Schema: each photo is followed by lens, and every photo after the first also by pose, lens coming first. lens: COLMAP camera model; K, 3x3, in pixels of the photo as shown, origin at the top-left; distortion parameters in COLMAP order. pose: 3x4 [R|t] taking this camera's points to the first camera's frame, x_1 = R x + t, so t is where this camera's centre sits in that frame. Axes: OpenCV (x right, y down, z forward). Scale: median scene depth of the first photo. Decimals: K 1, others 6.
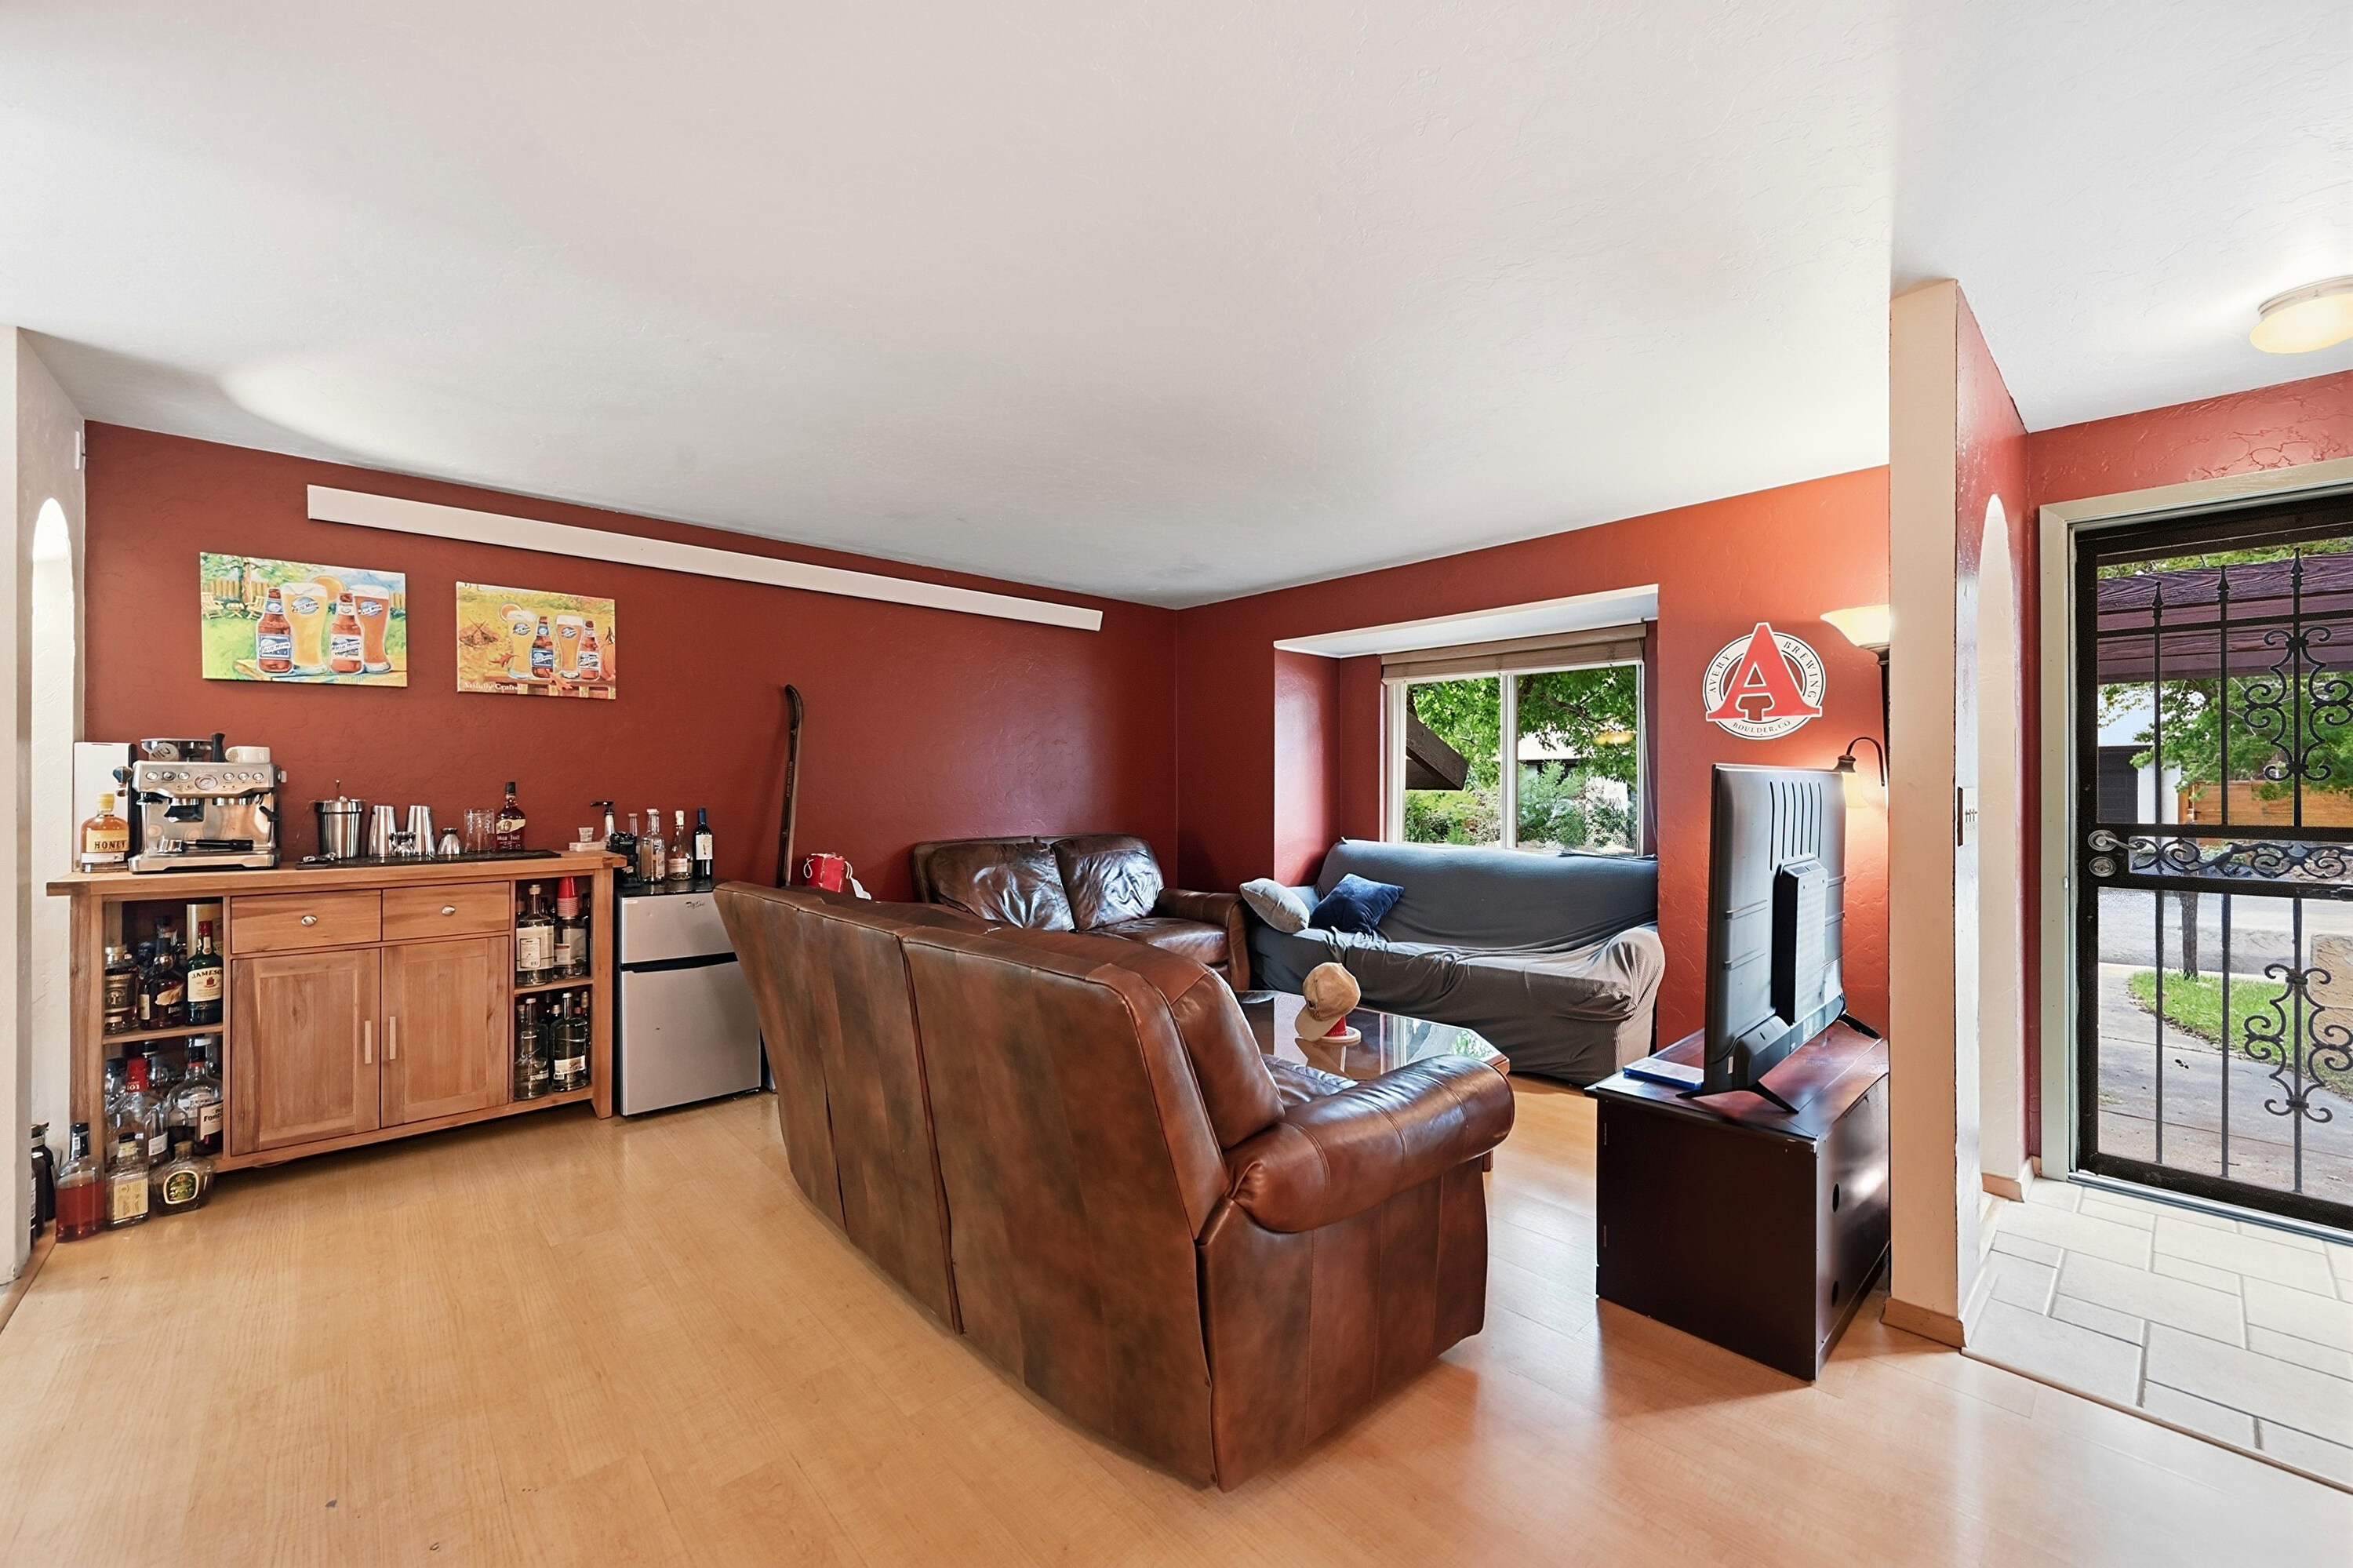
lens RADIAL K [[925.5, 0, 1174.9], [0, 925.5, 786.7], [0, 0, 1]] dist [-0.002533, -0.000169]
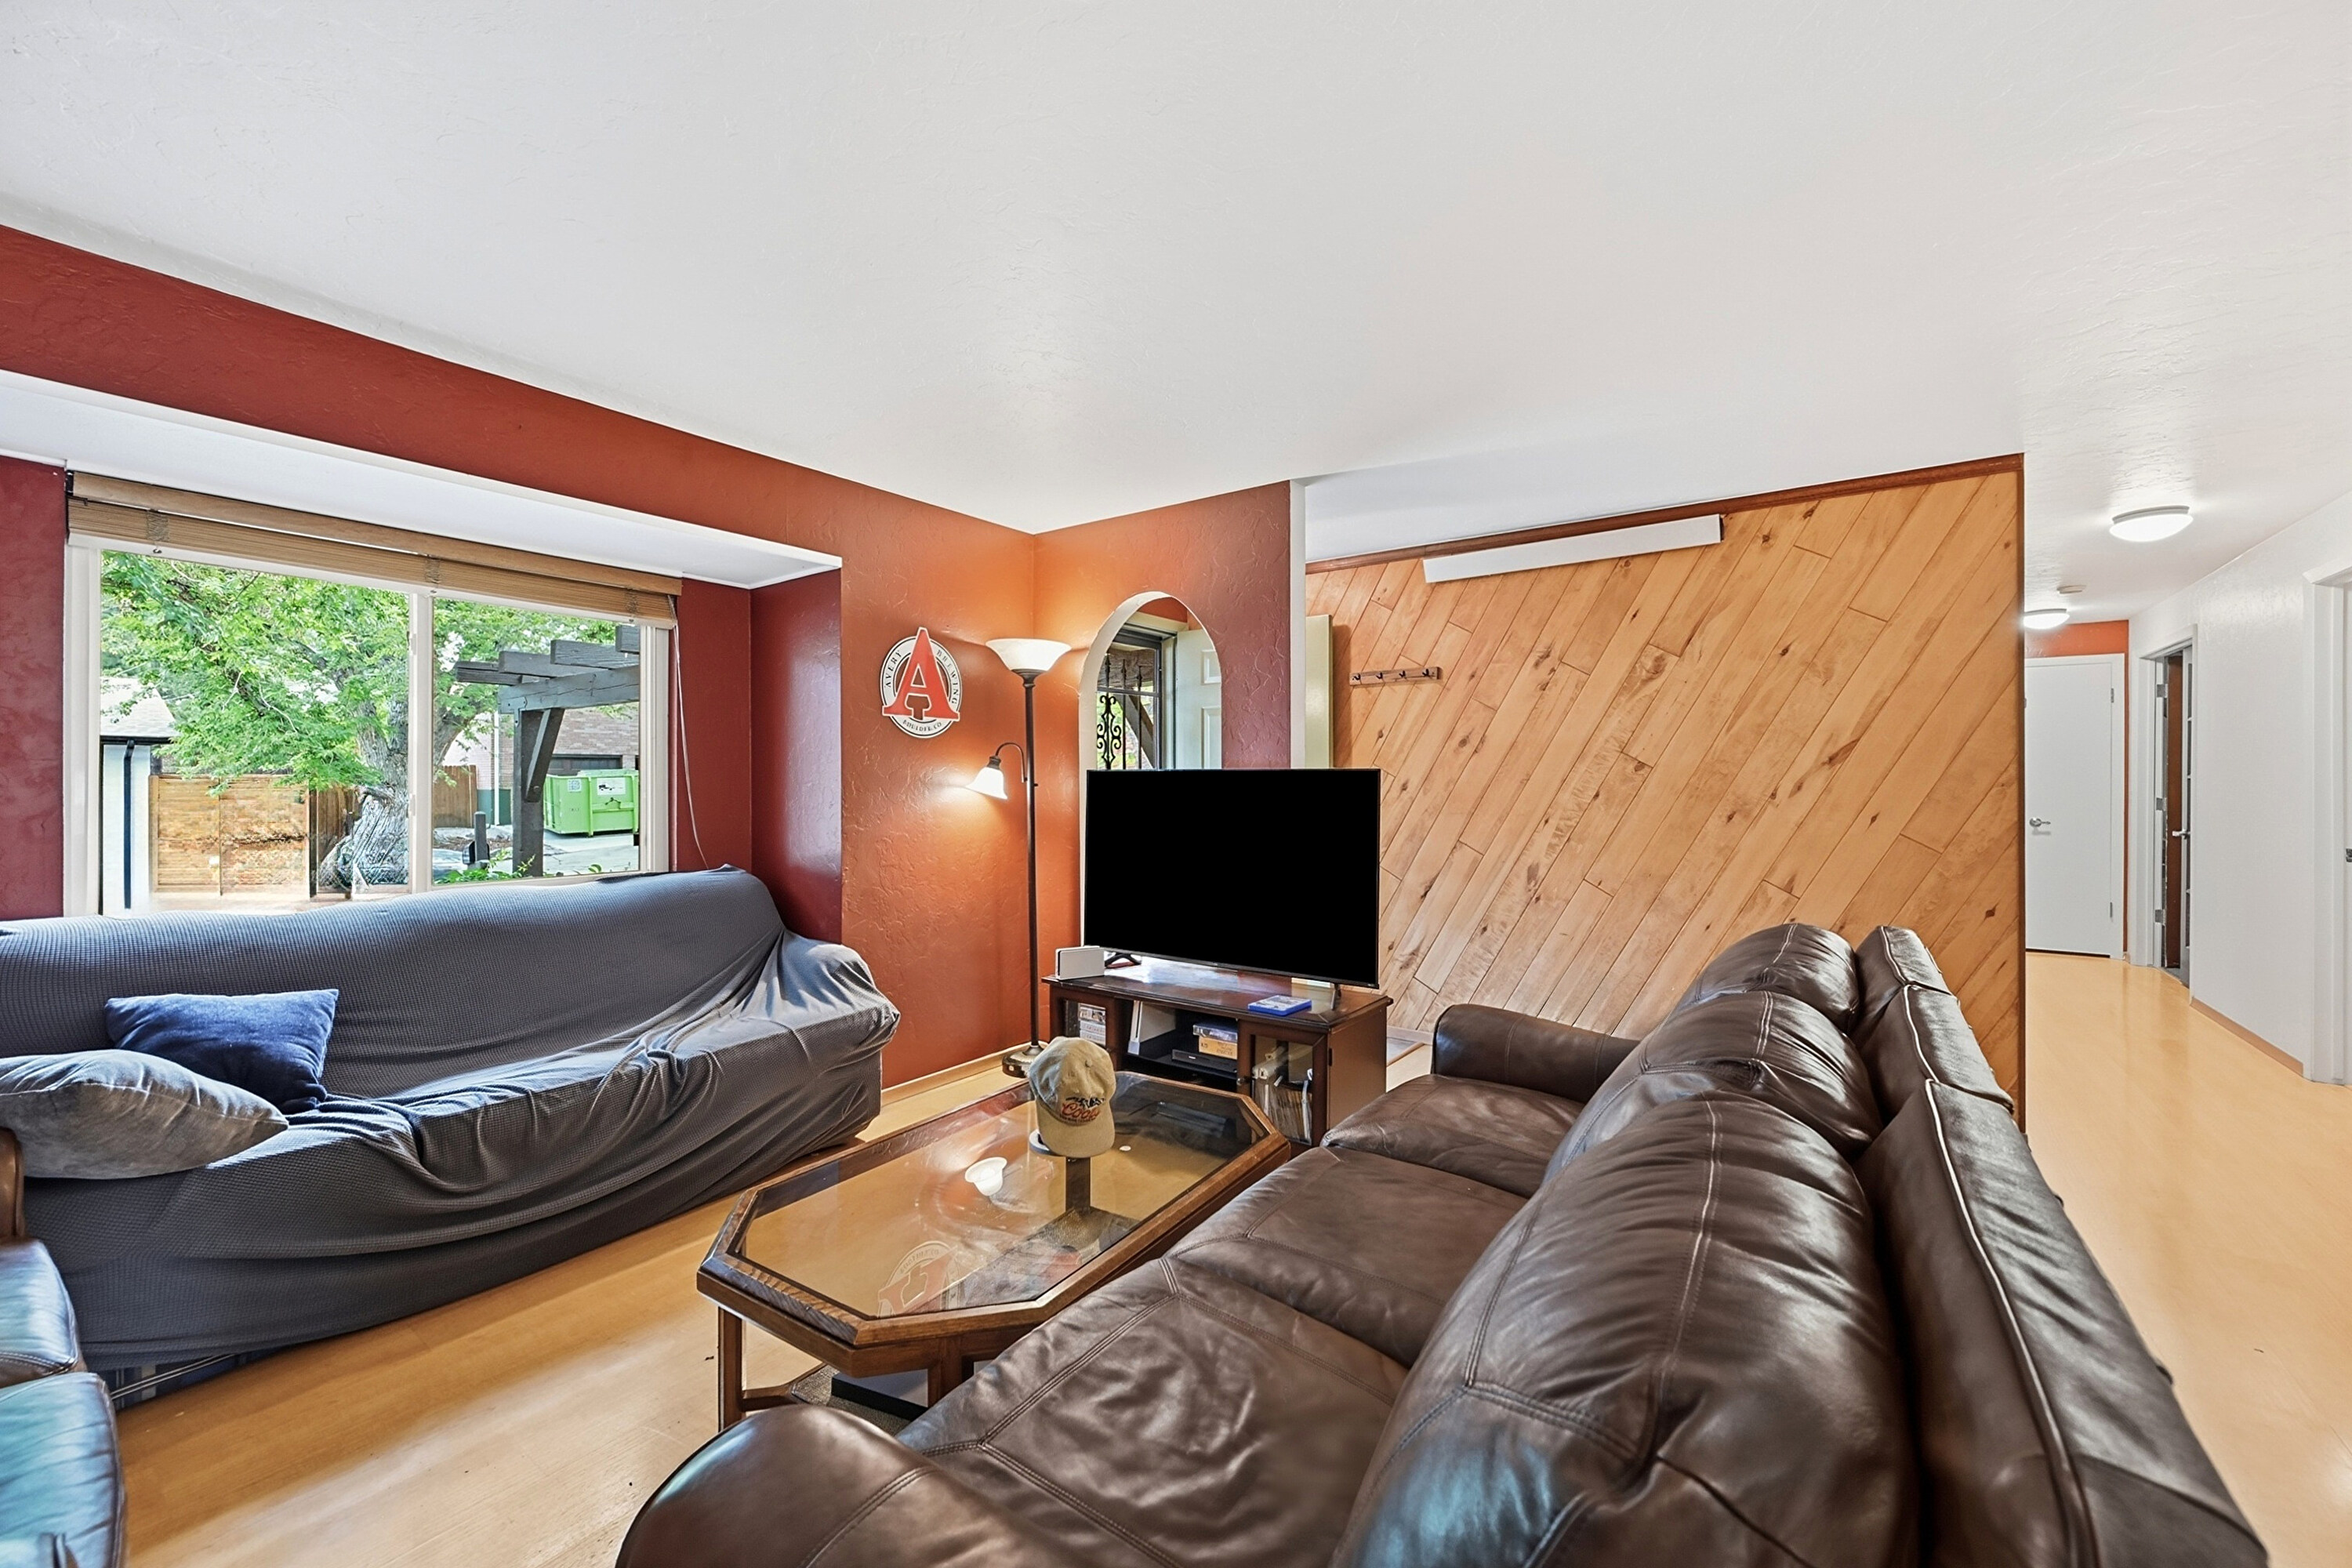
lens RADIAL K [[925.1, 0, 1173.0], [0, 925.1, 782.8], [0, 0, 1]] dist [-0.002533, -0.000169]
pose [[-0.207611, -0.003711, 0.978204, -0.455237], [0.001746, 0.999990, 0.004164, -0.003872], [-0.978210, 0.002572, -0.207602, 0.935745]]
